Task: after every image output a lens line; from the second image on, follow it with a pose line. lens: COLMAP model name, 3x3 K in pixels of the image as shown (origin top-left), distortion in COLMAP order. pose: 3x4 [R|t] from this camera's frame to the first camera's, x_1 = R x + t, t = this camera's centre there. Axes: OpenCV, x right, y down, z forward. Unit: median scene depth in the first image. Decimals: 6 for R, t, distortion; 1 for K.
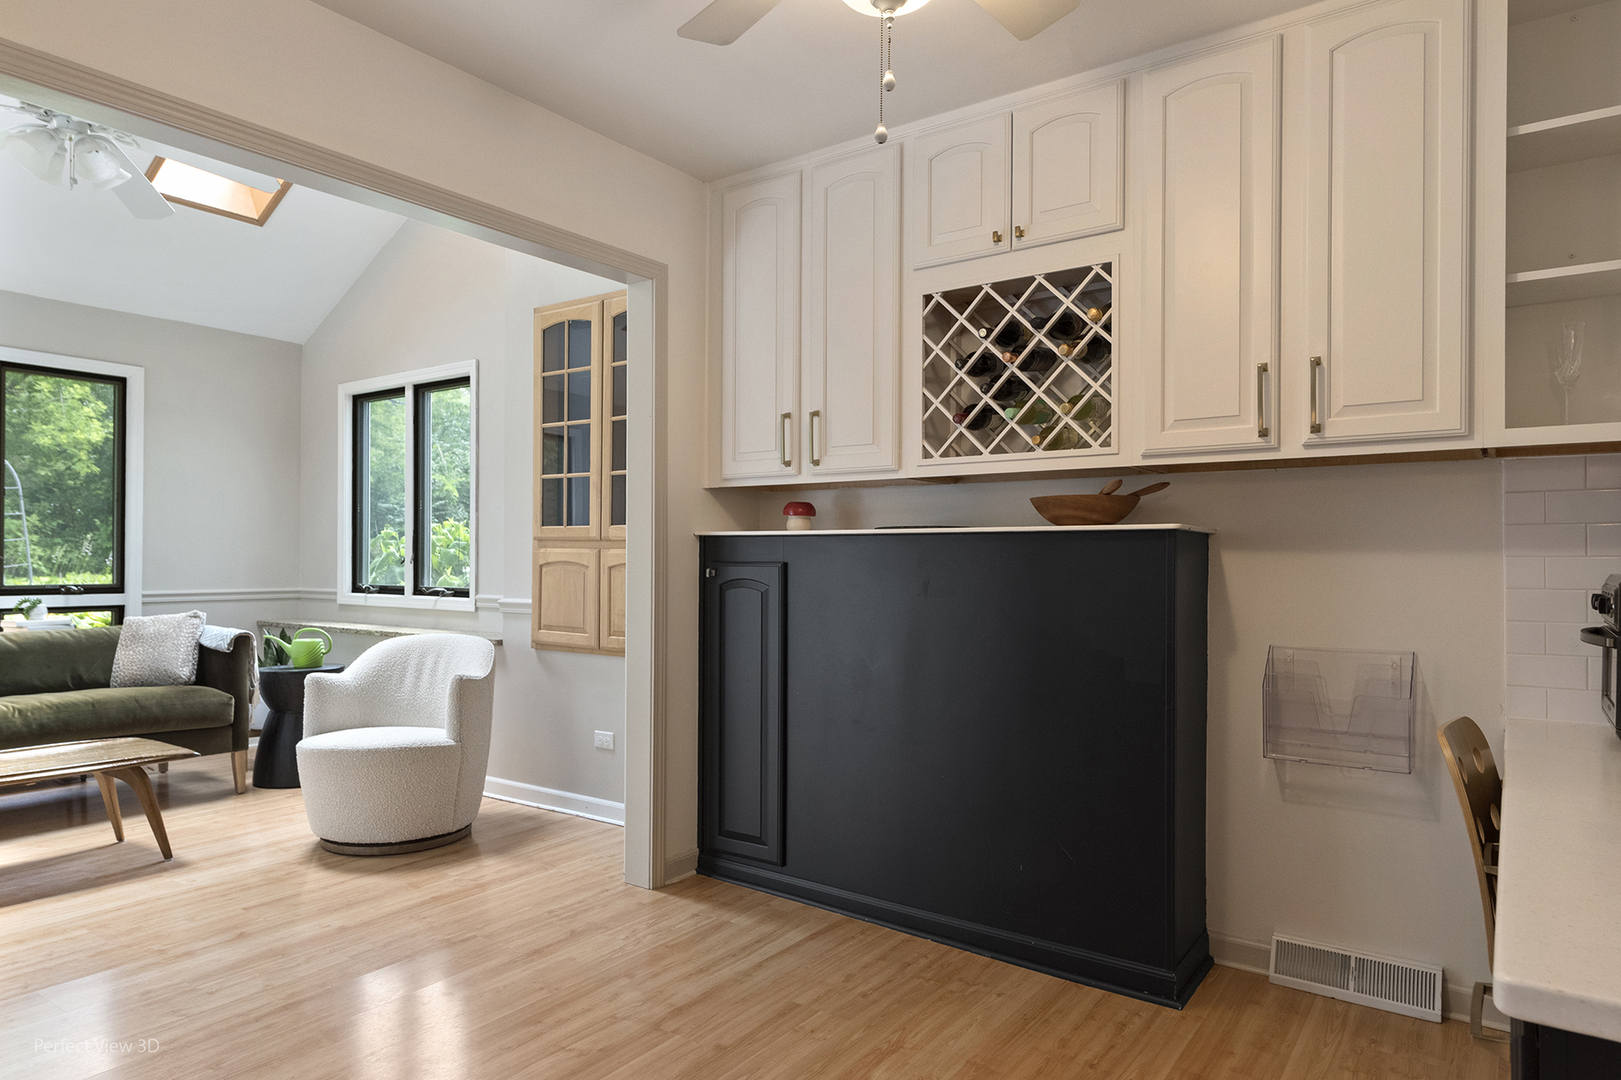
lens RADIAL K [[992.1, 0, 810.6], [0, 992.1, 546.5], [0, 0, 1]] dist [0.000546, -0.000884]
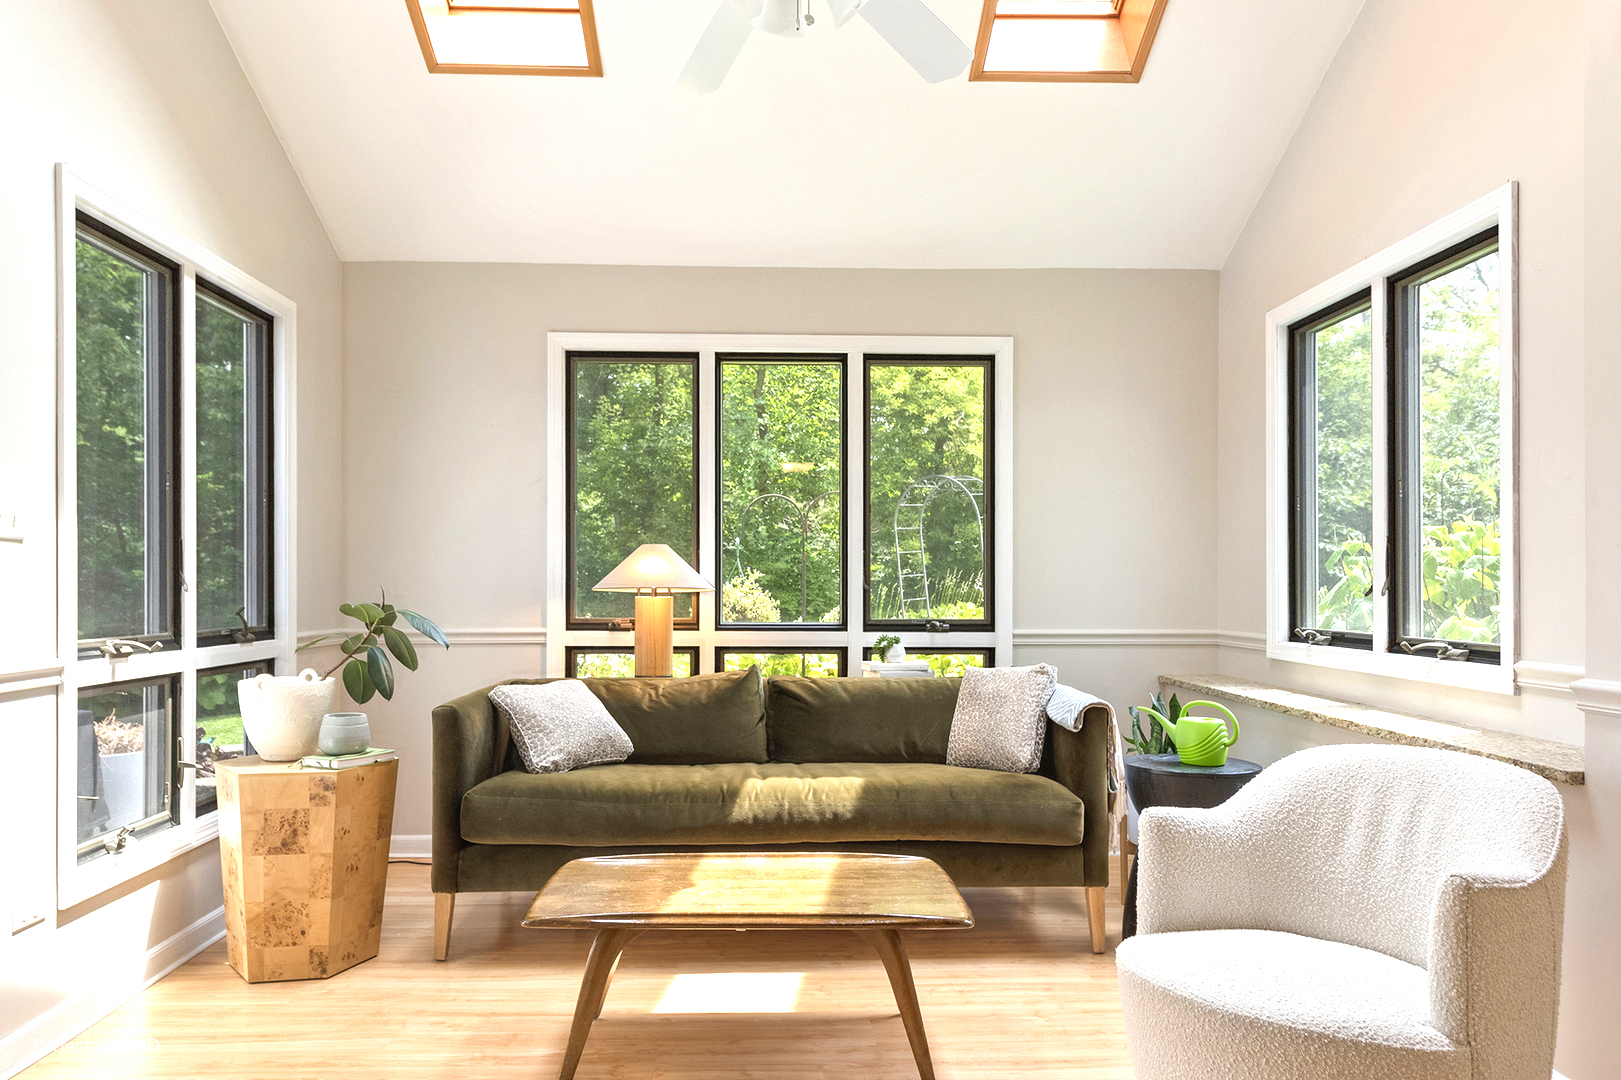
lens RADIAL K [[1060.5, 0, 799.5], [0, 1060.5, 576.7], [0, 0, 1]] dist [0.017618, -0.002752]
pose [[0.602166, -0.008473, -0.798326, -0.126767], [0.011226, 0.999935, -0.002146, 0.004227], [0.798292, -0.007669, 0.602221, 0.393784]]
